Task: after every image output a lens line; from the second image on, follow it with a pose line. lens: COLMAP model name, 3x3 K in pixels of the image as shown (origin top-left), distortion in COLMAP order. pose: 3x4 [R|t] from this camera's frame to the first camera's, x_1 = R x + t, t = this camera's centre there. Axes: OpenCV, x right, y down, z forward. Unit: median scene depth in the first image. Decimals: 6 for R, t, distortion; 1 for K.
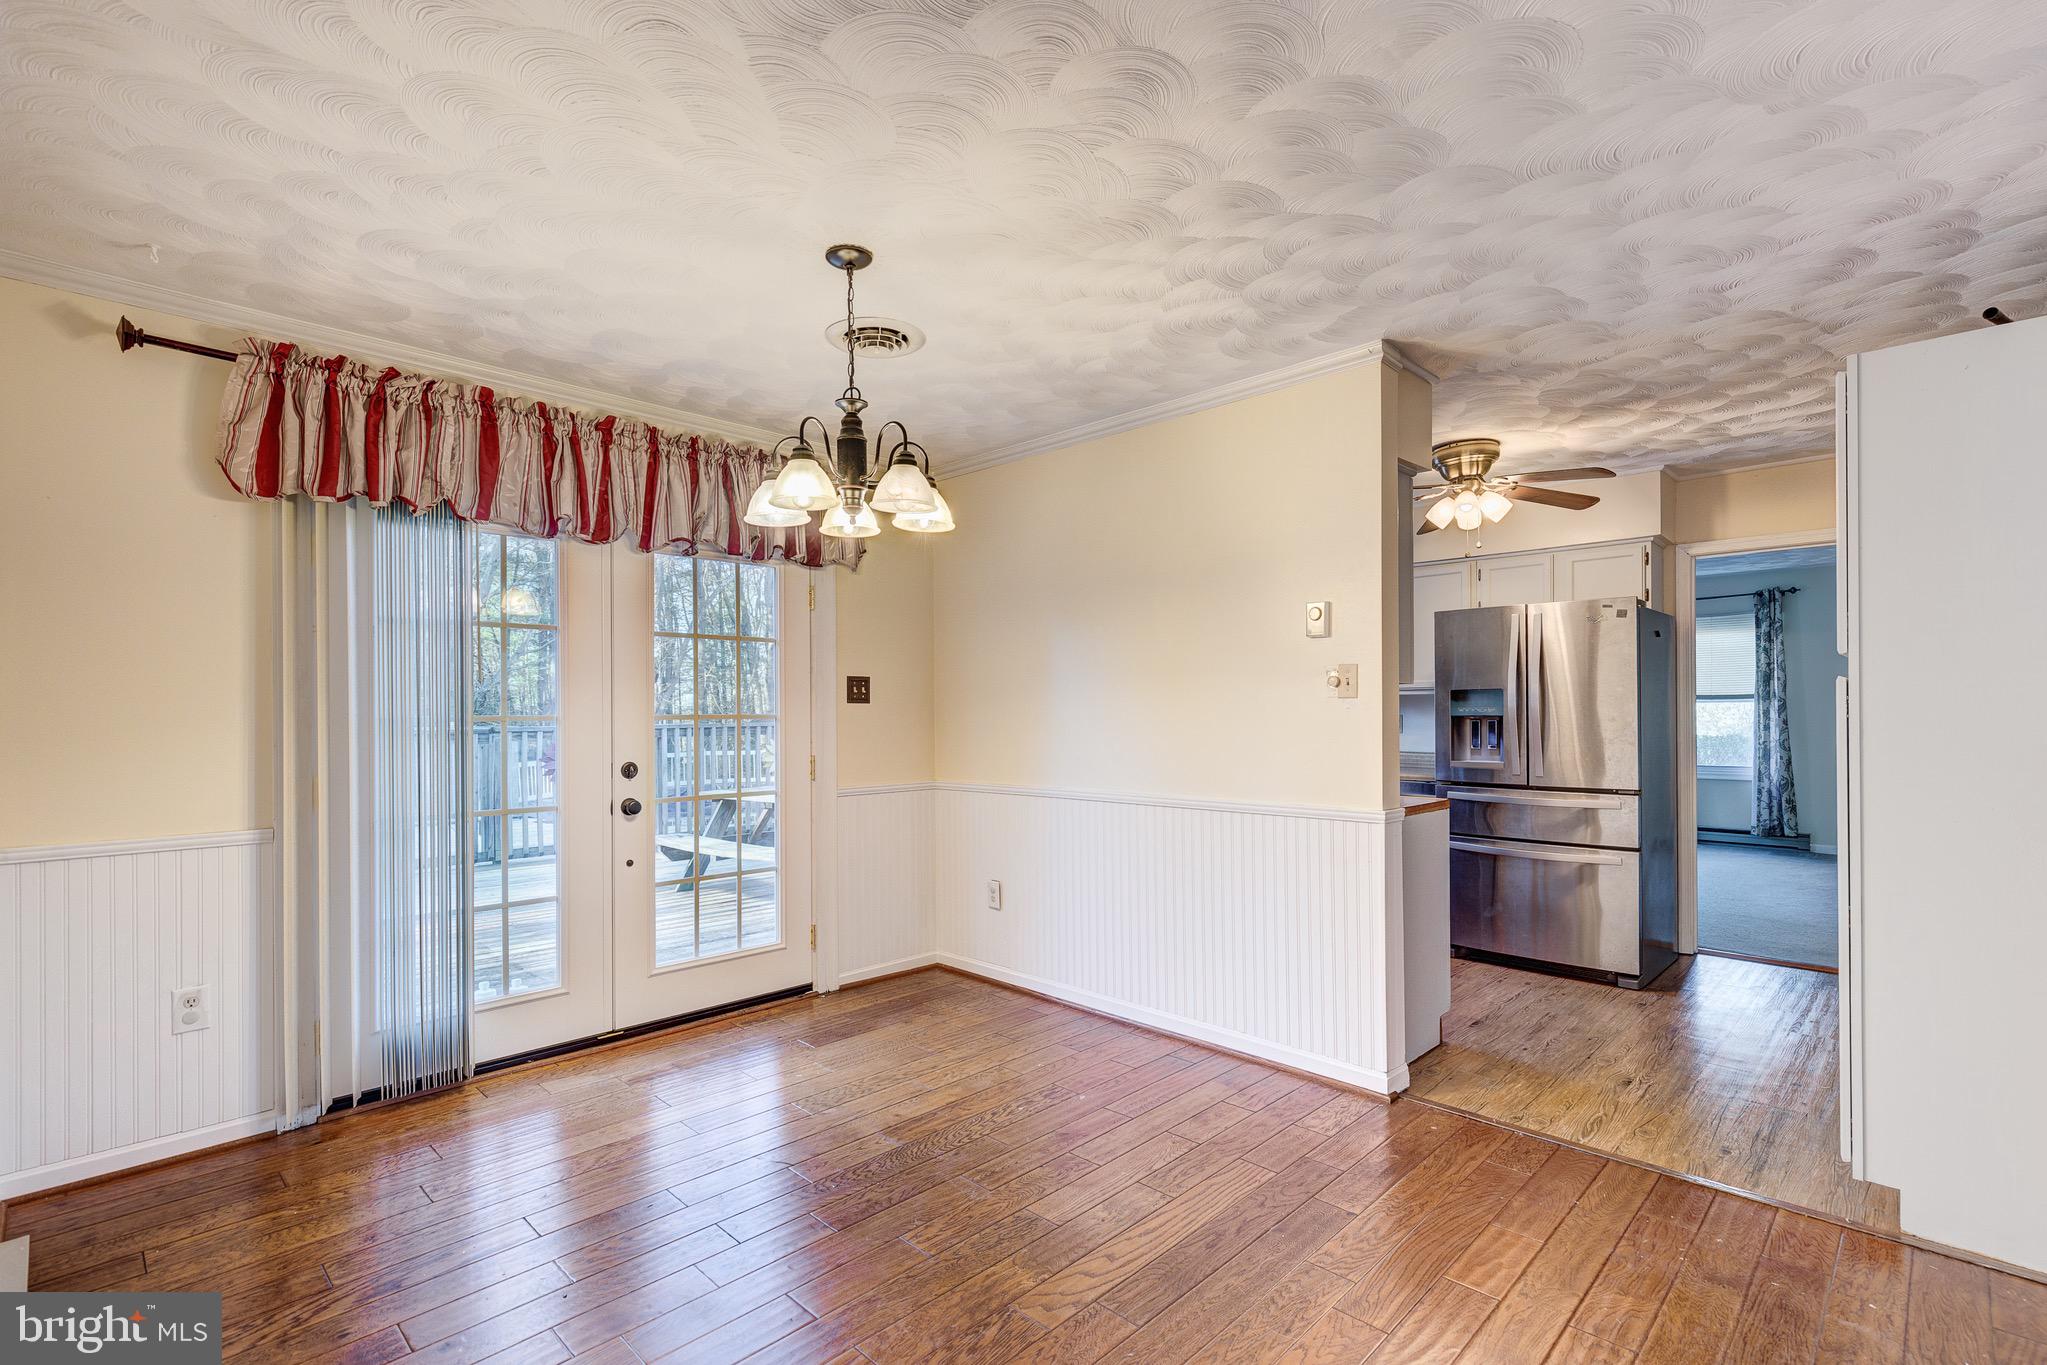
lens RADIAL K [[942.6, 0, 1028.0], [0, 942.6, 709.0], [0, 0, 1]] dist [0.011166, -0.000080]
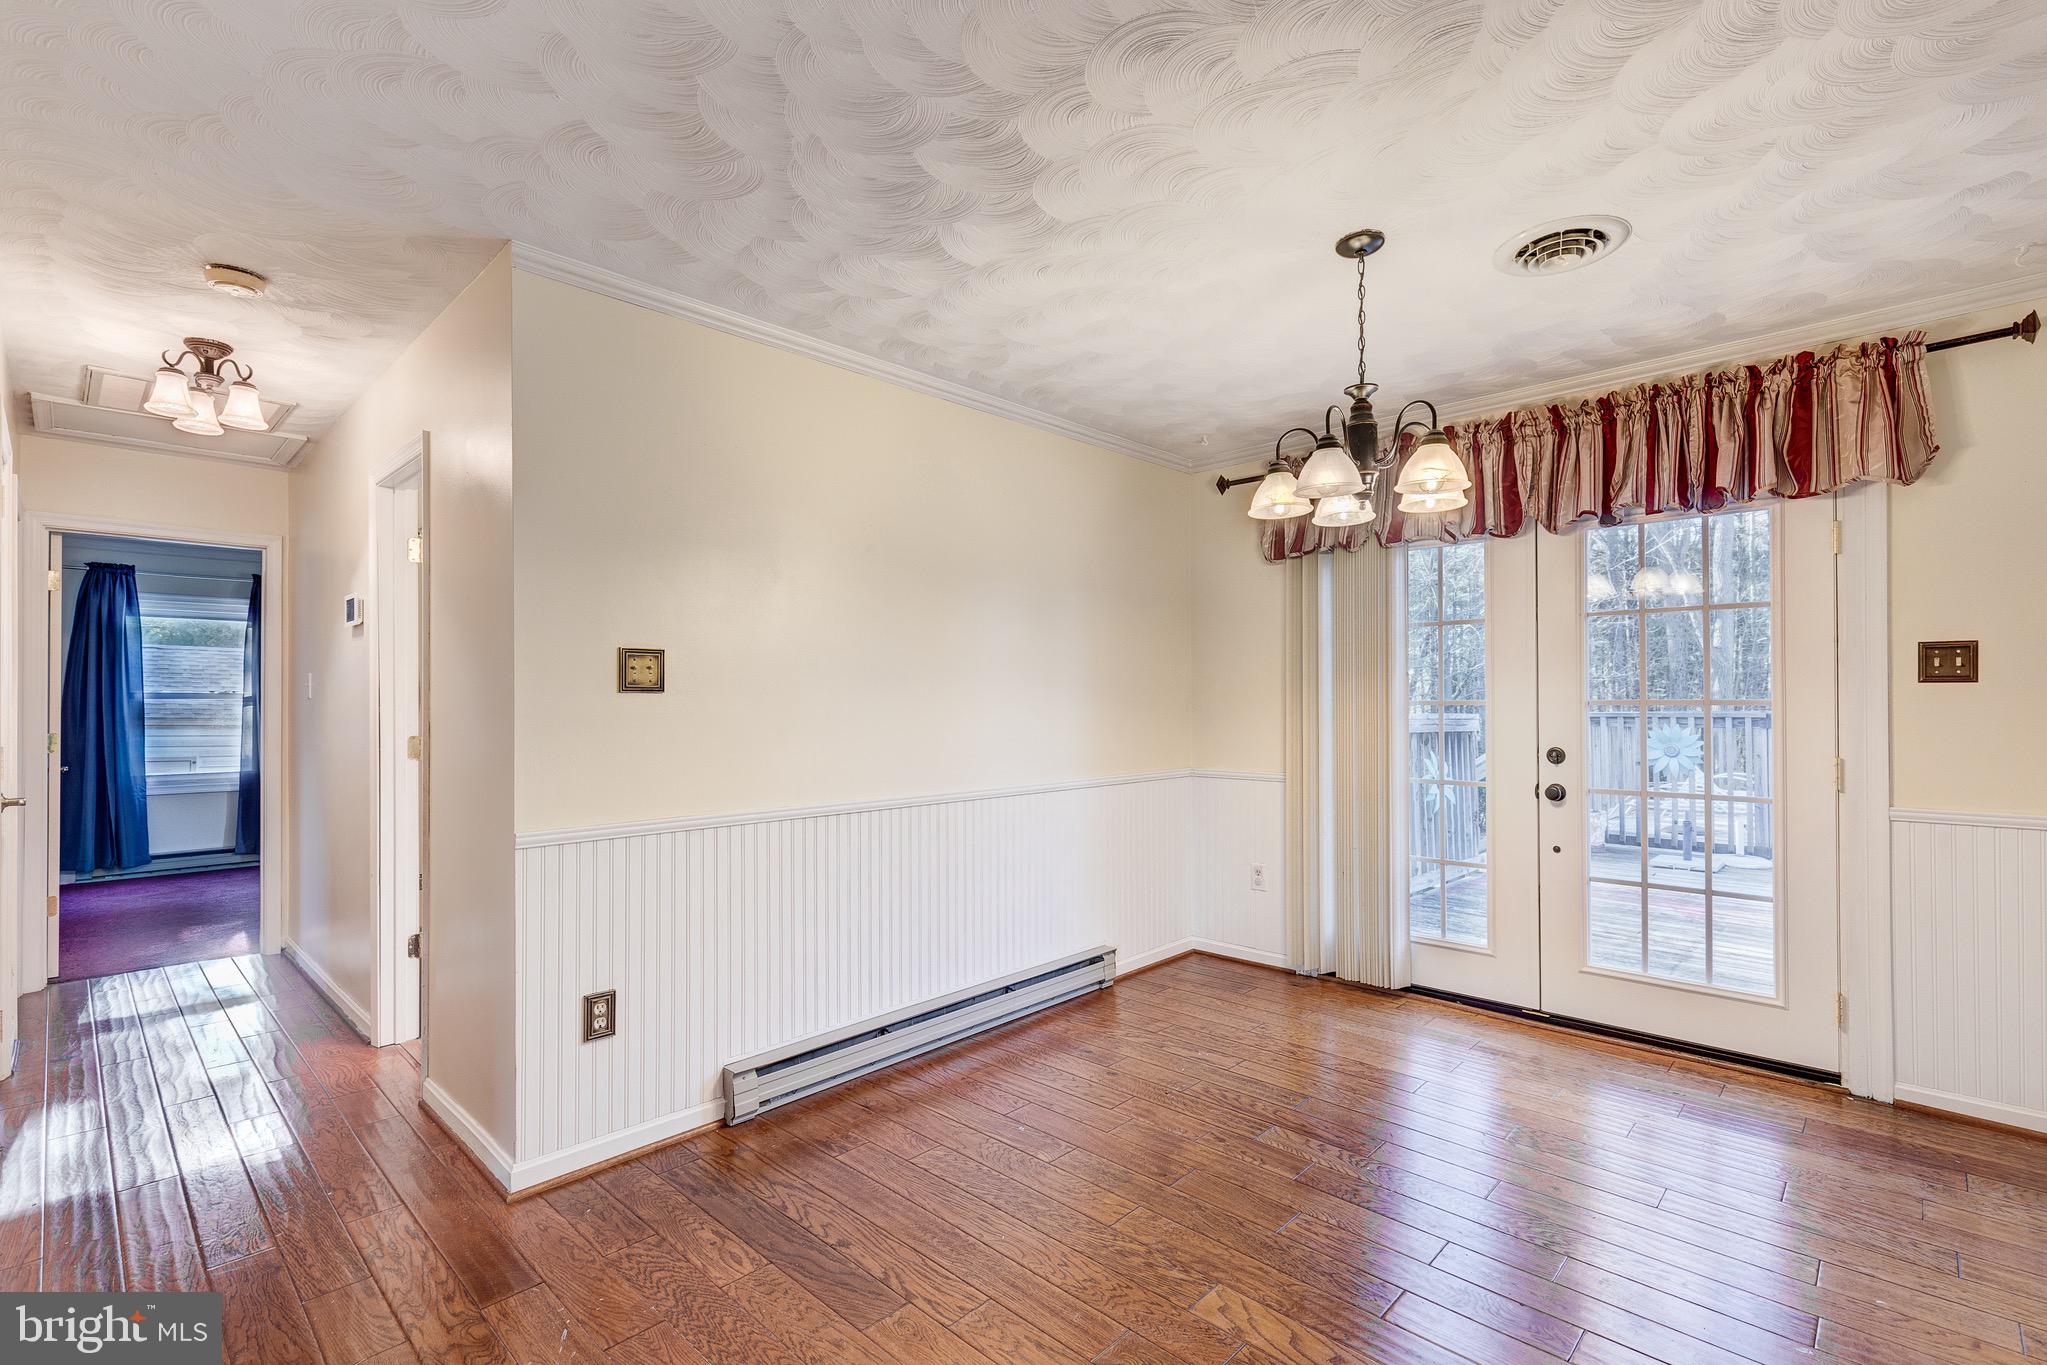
lens RADIAL K [[905.4, 0, 1038.2], [0, 905.4, 694.3], [0, 0, 1]] dist [-0.001765, 0.000364]
pose [[0.022733, -0.004574, -0.999731, 0.518050], [0.004645, 0.999979, -0.004470, 0.002126], [0.999731, -0.004542, 0.022753, 0.436707]]
